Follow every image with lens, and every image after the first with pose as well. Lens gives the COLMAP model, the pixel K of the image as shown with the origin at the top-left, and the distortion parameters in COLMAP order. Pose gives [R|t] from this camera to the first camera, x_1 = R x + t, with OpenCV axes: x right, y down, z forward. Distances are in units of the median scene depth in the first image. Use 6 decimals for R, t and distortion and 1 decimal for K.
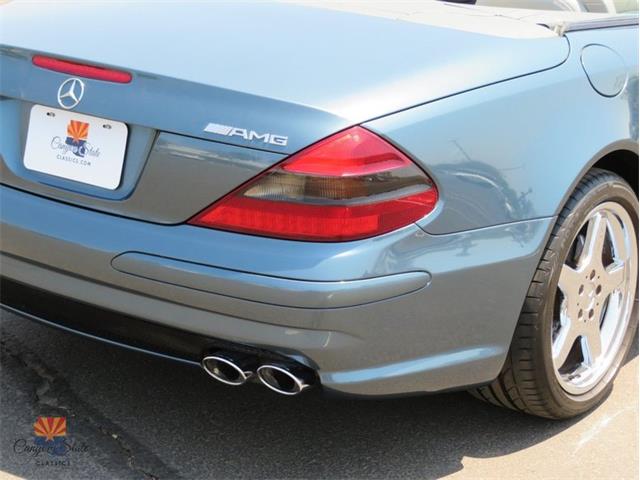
lens RADIAL K [[1469.3, 0, 320.0], [0, 1469.3, 240.0], [0, 0, 1]] dist [0.060082, 0.015239]
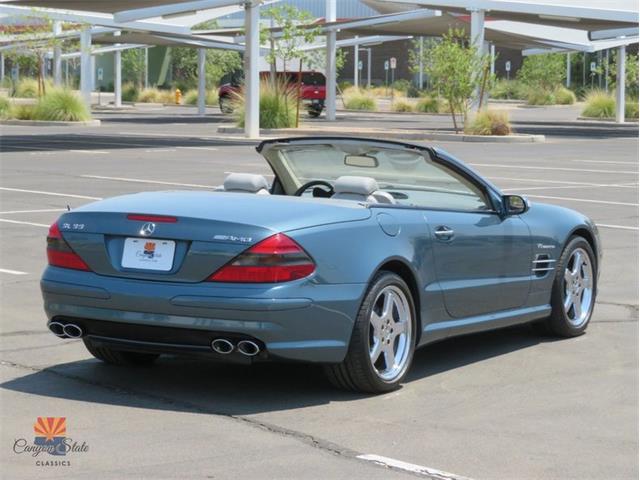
lens RADIAL K [[1925.9, 0, 320.0], [0, 1925.9, 240.0], [0, 0, 1]] dist [0.066129, -1.175440]
pose [[0.993439, -0.015670, 0.113283, -0.248940], [0.041753, 0.971885, -0.231723, 0.620091], [-0.106467, 0.234933, 0.966163, -1.892846]]
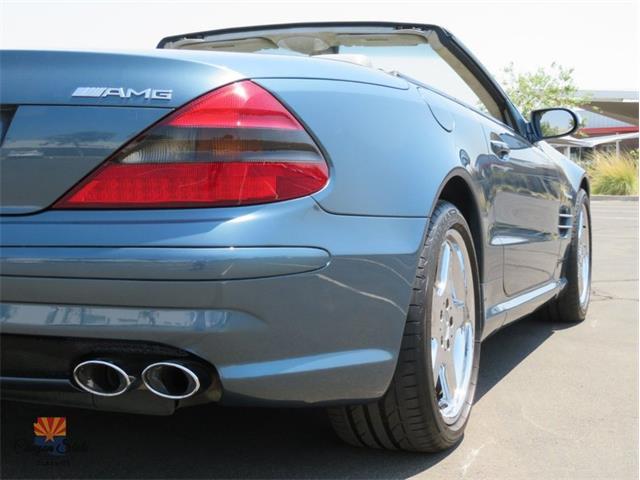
lens RADIAL K [[1041.0, 0, 320.0], [0, 1041.0, 240.0], [0, 0, 1]] dist [-0.038029, -0.055062]
pose [[0.965037, -0.033140, 0.260009, -0.097432], [0.099969, 0.963528, -0.248234, 0.174107], [-0.242299, 0.265548, 0.933153, 0.394863]]
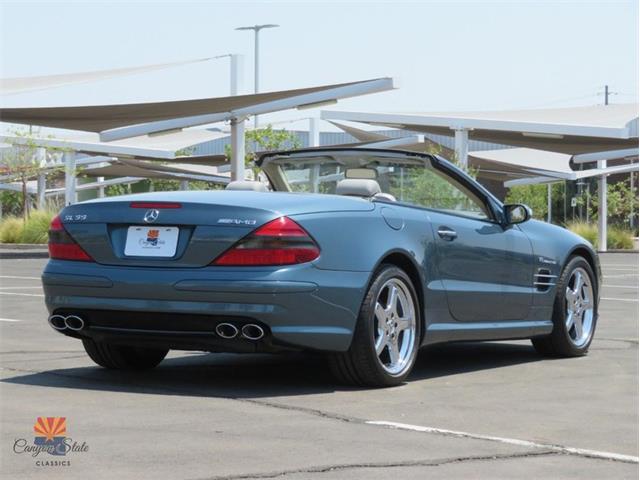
lens RADIAL K [[1925.9, 0, 320.0], [0, 1925.9, 240.0], [0, 0, 1]] dist [0.066129, -1.175440]
pose [[0.992254, -0.009493, 0.123859, -0.285572], [0.046991, 0.951667, -0.303515, 0.850224], [-0.114991, 0.306984, 0.944742, -1.805278]]
